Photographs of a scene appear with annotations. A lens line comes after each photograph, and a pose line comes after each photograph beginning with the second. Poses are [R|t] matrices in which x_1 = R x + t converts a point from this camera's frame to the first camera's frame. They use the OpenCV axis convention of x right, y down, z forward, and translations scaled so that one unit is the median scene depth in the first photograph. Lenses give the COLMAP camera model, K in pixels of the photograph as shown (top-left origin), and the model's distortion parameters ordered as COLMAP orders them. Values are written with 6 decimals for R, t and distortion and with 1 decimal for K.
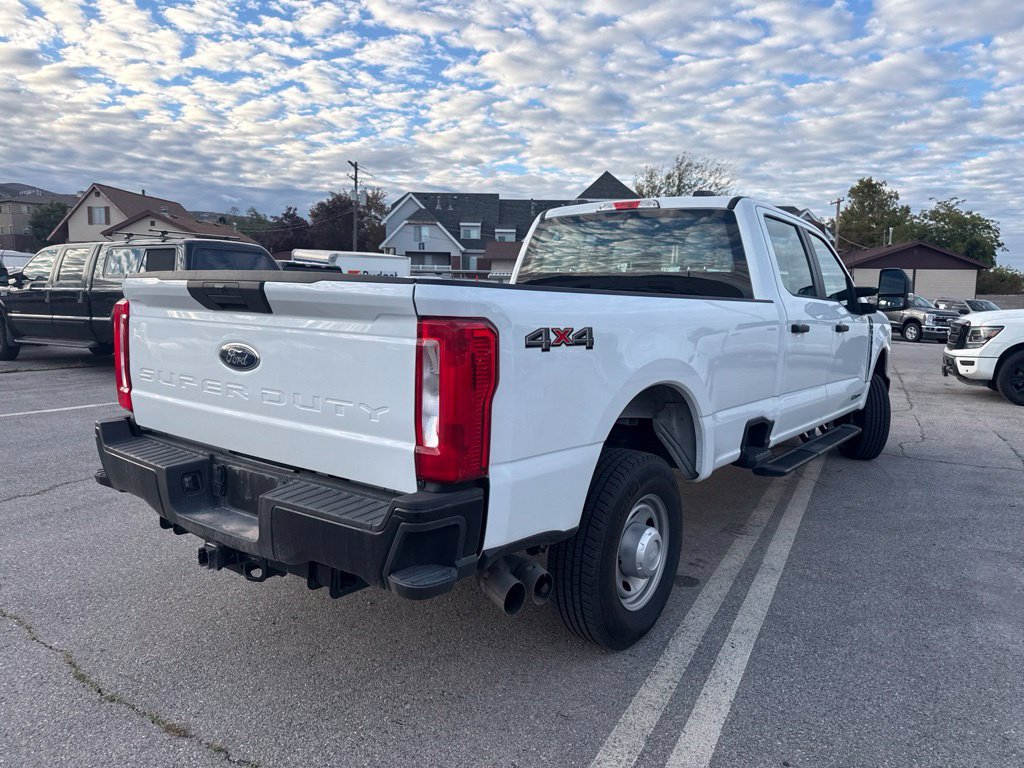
lens RADIAL K [[803.6, 0, 502.5], [0, 803.6, 388.5], [0, 0, 1]] dist [0.009978, 0.012856]
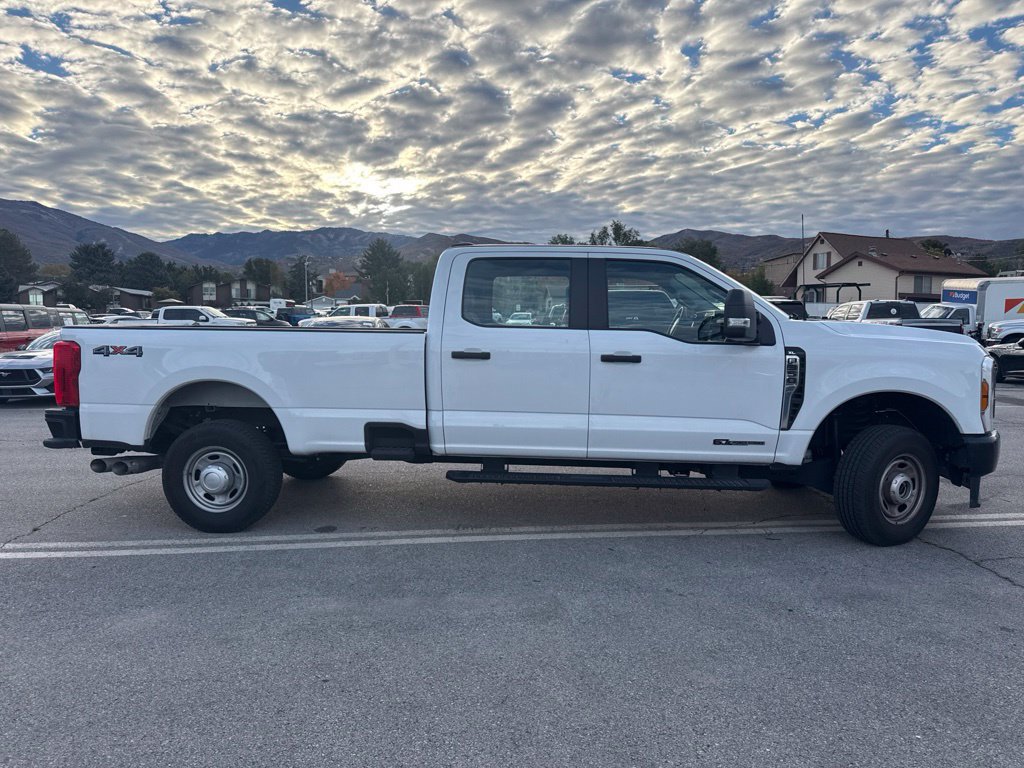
lens RADIAL K [[798.9, 0, 507.9], [0, 798.9, 395.3], [0, 0, 1]] dist [0.012396, 0.002792]
pose [[0.486085, 0.056377, -0.872091, 0.156842], [-0.088113, 0.995993, 0.015274, -0.004839], [0.869458, 0.069418, 0.489105, 0.059097]]
